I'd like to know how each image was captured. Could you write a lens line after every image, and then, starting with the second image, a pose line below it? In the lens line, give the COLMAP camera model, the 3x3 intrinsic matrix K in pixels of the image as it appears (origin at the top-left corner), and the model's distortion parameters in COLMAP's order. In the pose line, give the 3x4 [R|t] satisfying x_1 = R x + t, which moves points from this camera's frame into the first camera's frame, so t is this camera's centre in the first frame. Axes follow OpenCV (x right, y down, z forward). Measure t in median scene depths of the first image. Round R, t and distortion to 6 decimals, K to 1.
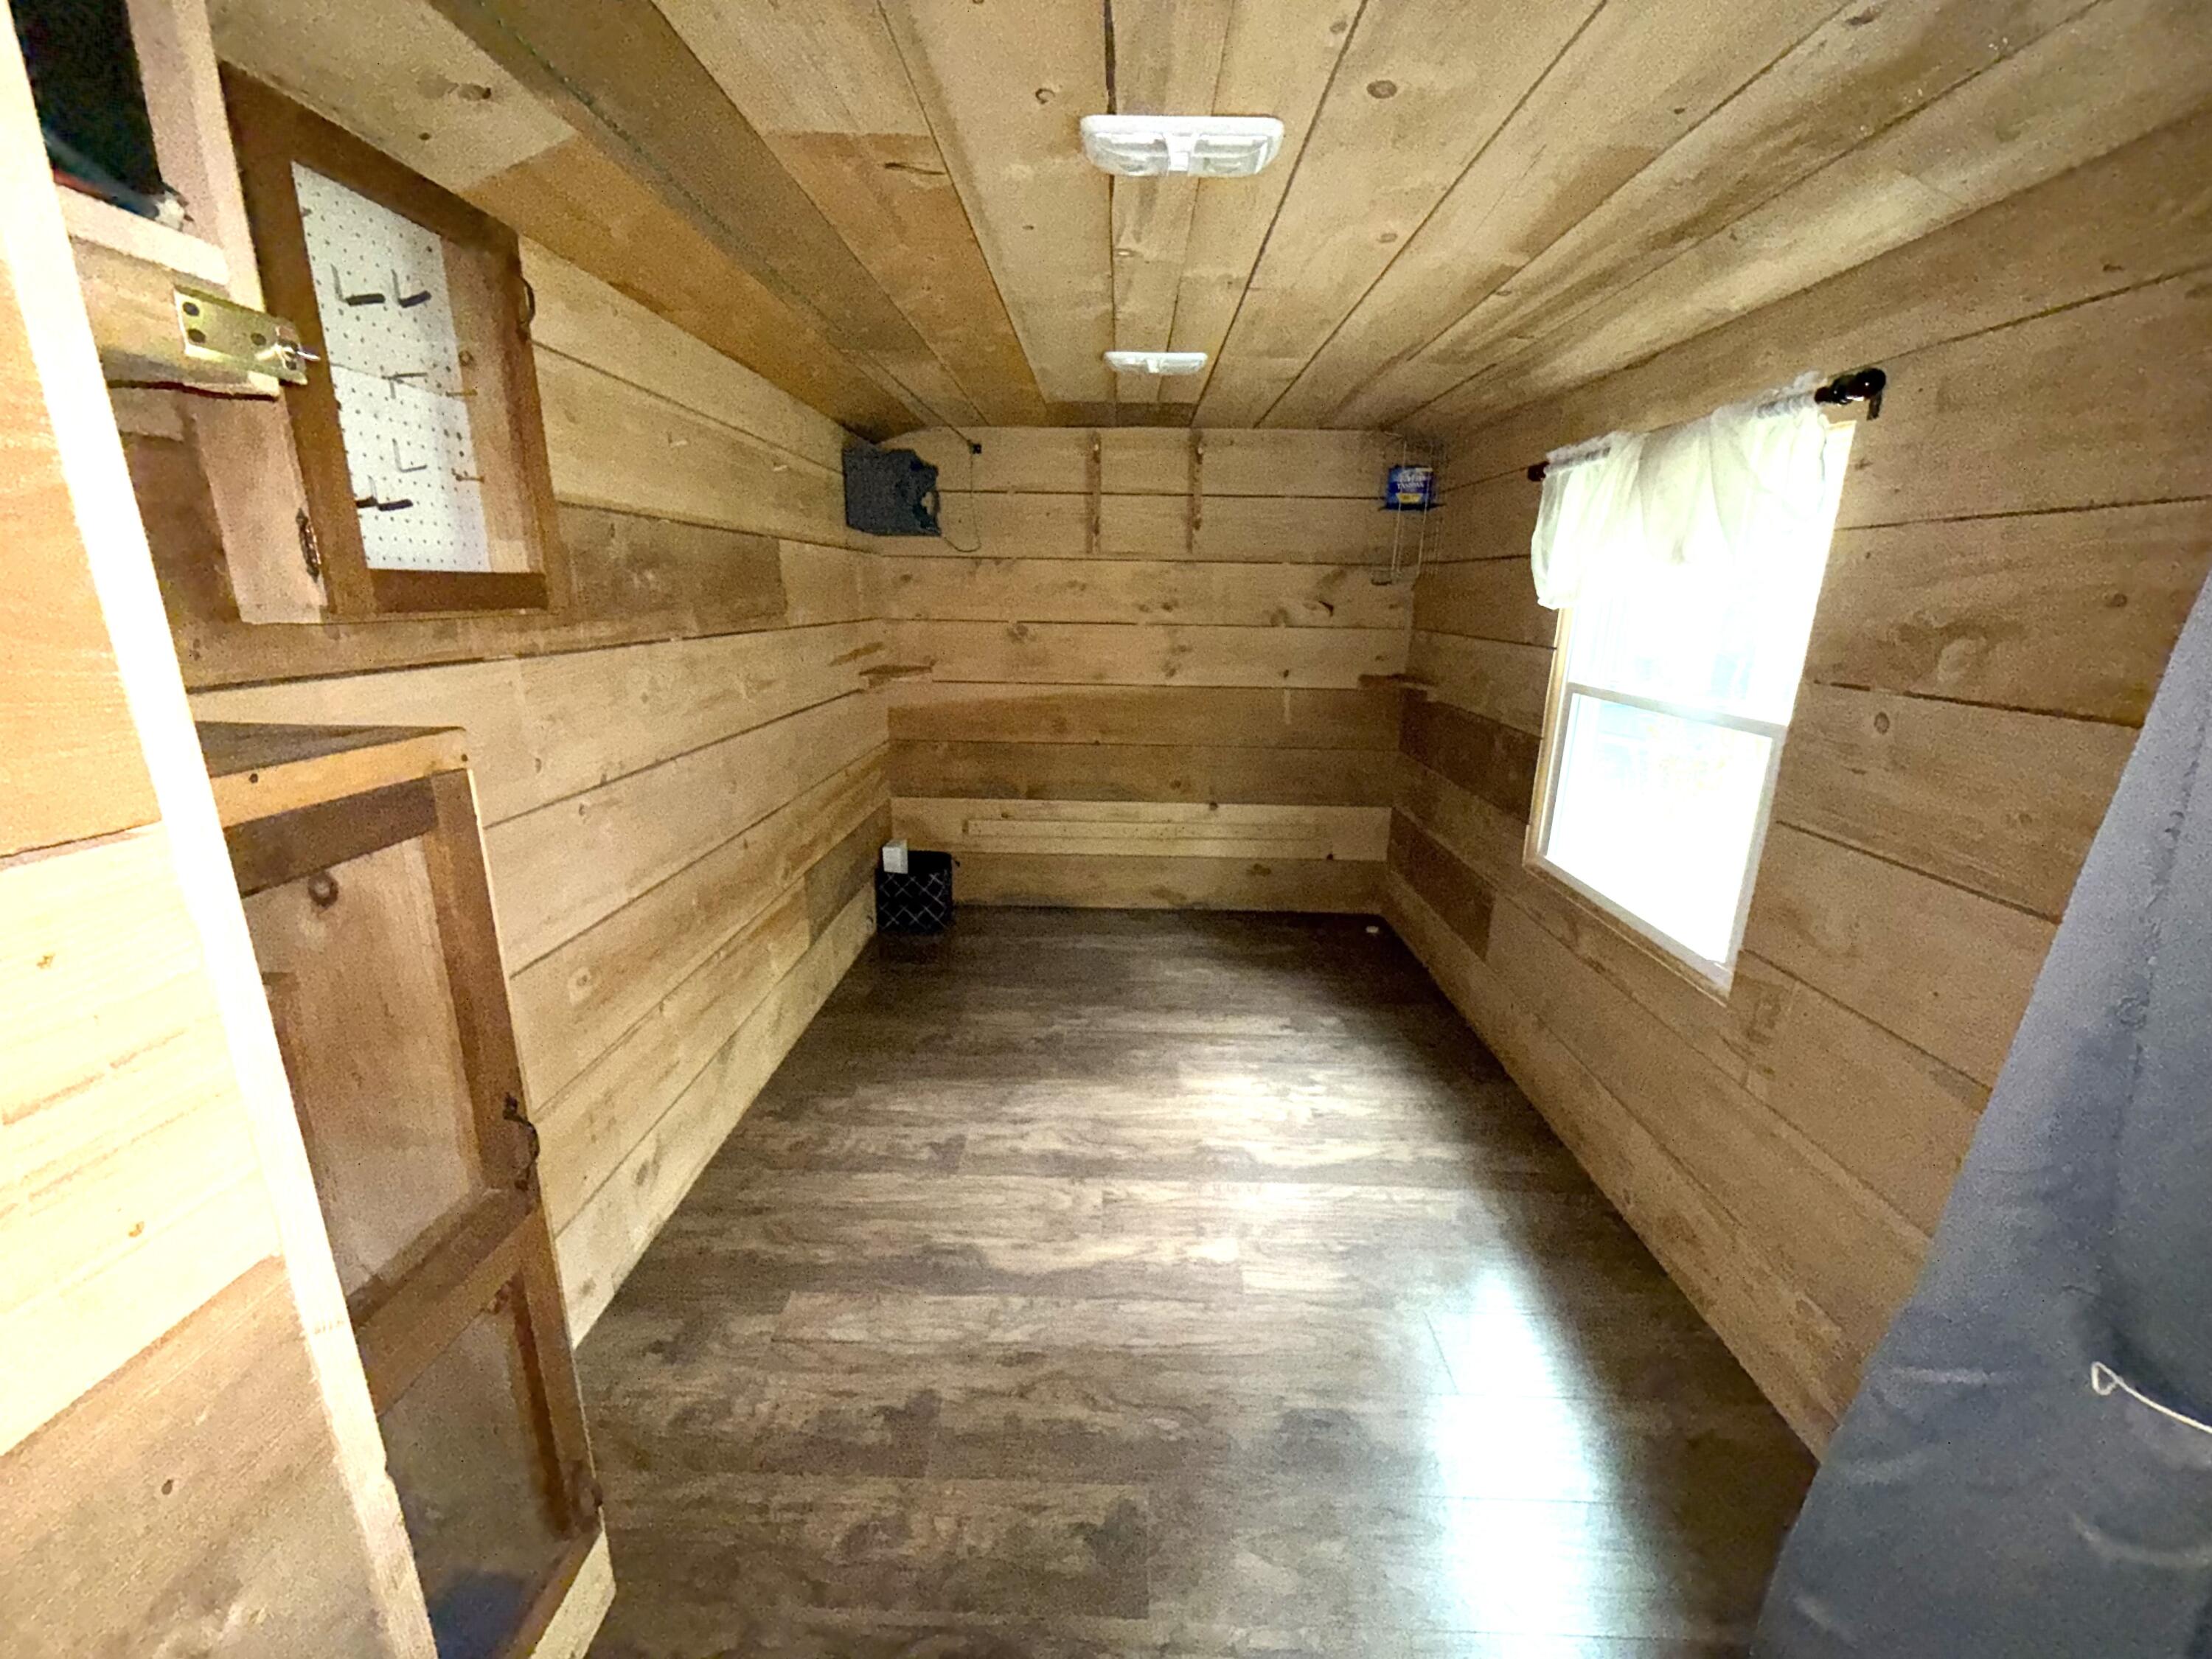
lens RADIAL K [[893.2, 0, 1116.2], [0, 893.2, 830.1], [0, 0, 1]] dist [0.000335, -0.000974]
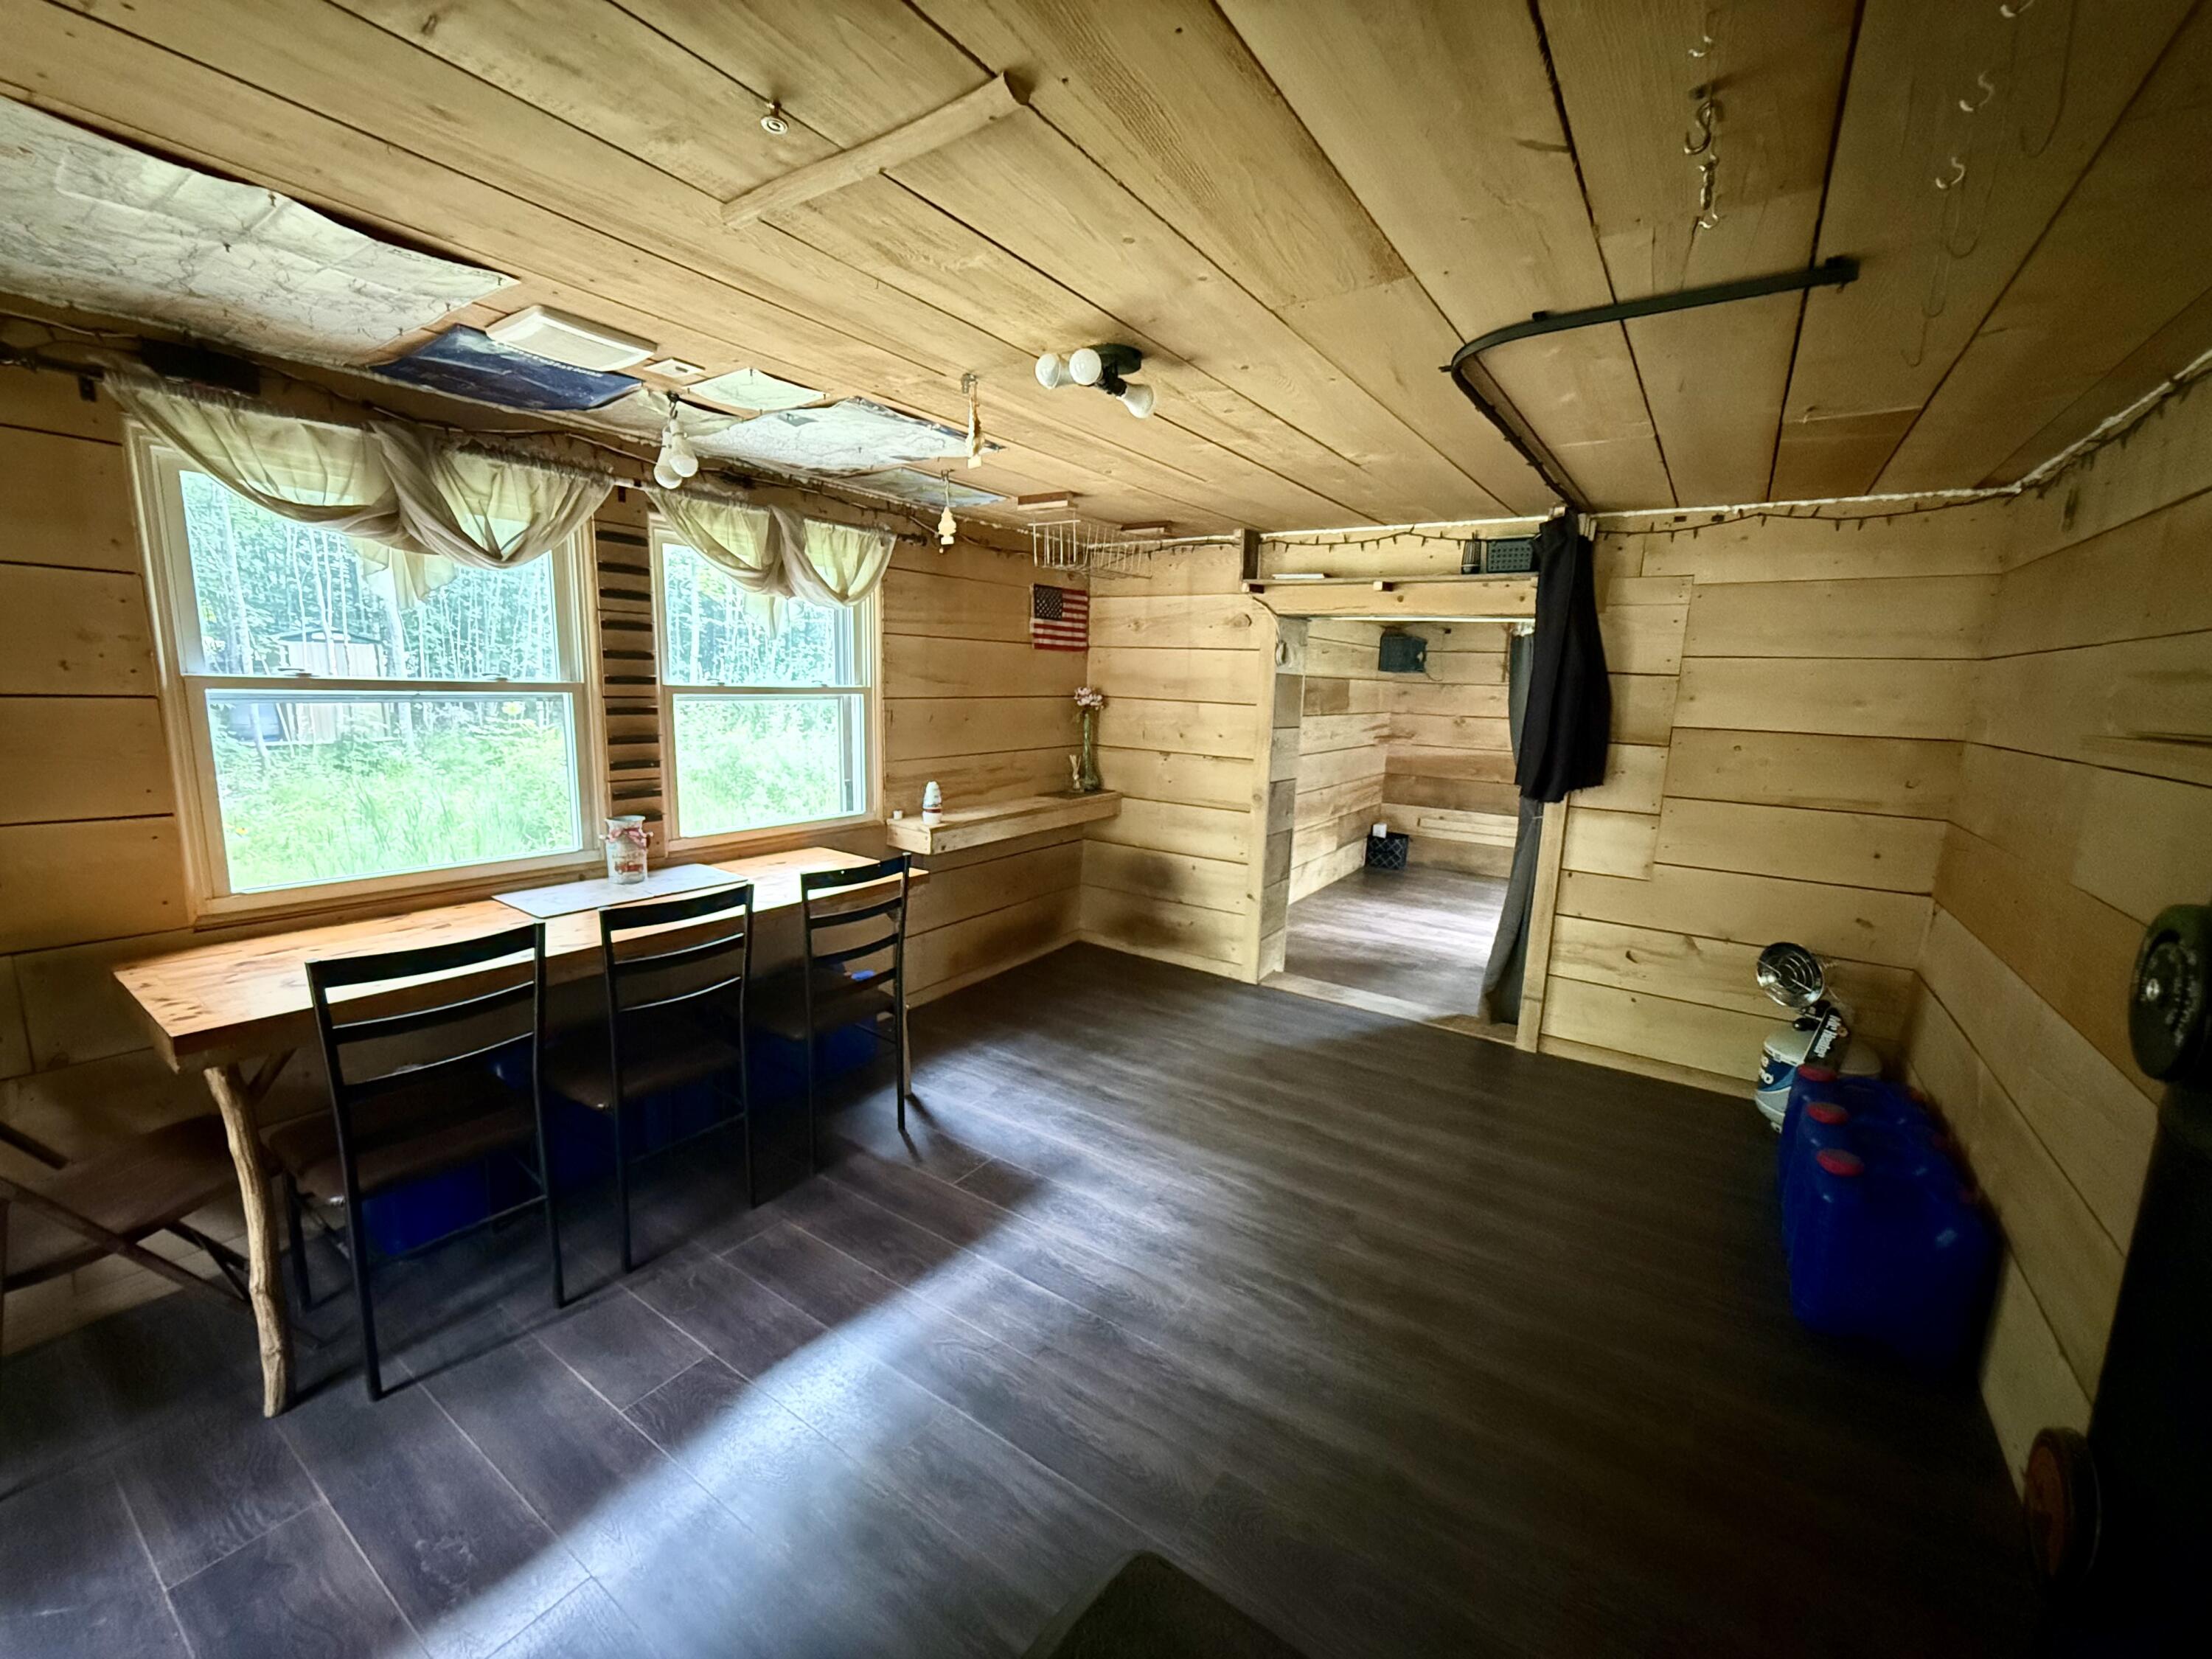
lens RADIAL K [[893.2, 0, 1107.5], [0, 893.2, 829.4], [0, 0, 1]] dist [0.000335, -0.000974]
pose [[0.838602, 0.105206, -0.534488, 0.317418], [-0.161271, 0.985138, -0.059121, 0.253603], [0.520325, 0.135776, 0.843106, -1.023763]]
